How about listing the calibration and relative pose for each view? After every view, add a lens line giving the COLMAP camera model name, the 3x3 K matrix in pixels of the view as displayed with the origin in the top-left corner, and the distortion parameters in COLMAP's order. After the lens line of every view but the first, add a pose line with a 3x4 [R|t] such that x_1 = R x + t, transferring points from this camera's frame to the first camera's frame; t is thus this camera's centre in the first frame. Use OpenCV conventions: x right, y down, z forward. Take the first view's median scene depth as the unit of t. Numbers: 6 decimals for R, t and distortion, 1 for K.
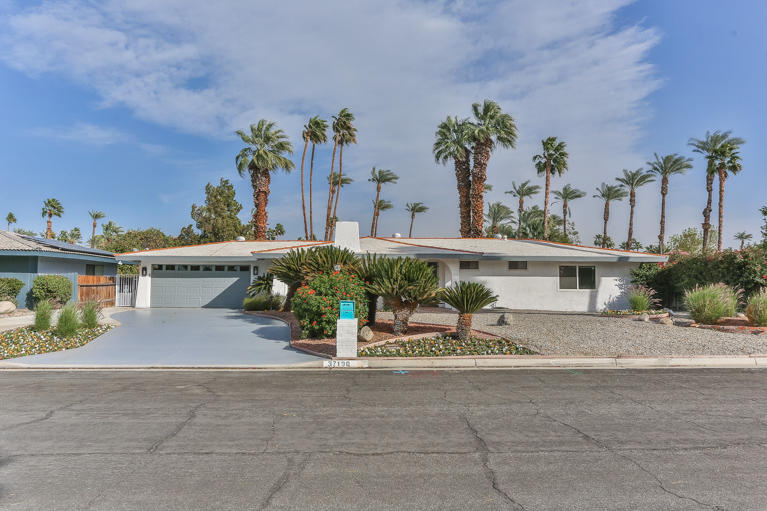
lens RADIAL K [[550.8, 0, 381.4], [0, 550.8, 257.5], [0, 0, 1]] dist [-0.026554, 0.005823]
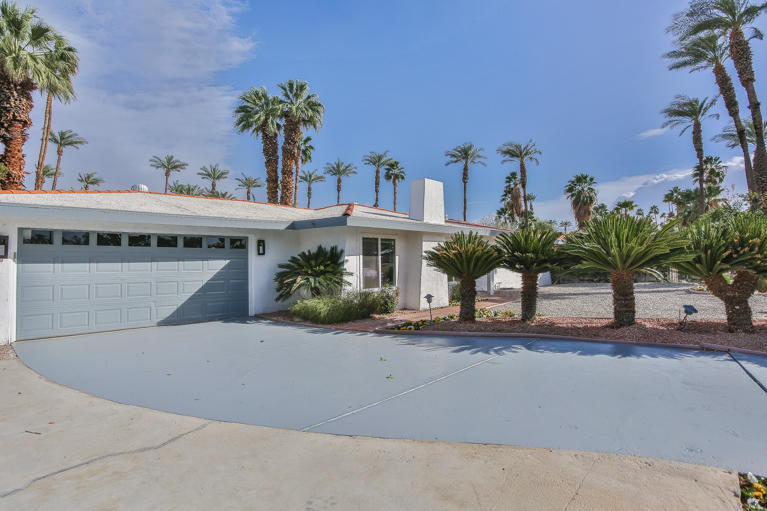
lens RADIAL K [[410.8, 0, 383.5], [0, 410.8, 255.5], [0, 0, 1]] dist [-0.073105, 0.024638]
pose [[0.672707, -0.004957, 0.739892, -0.164054], [-0.031769, 0.998862, 0.035577, 0.004828], [-0.739226, -0.047438, 0.671784, 0.227448]]
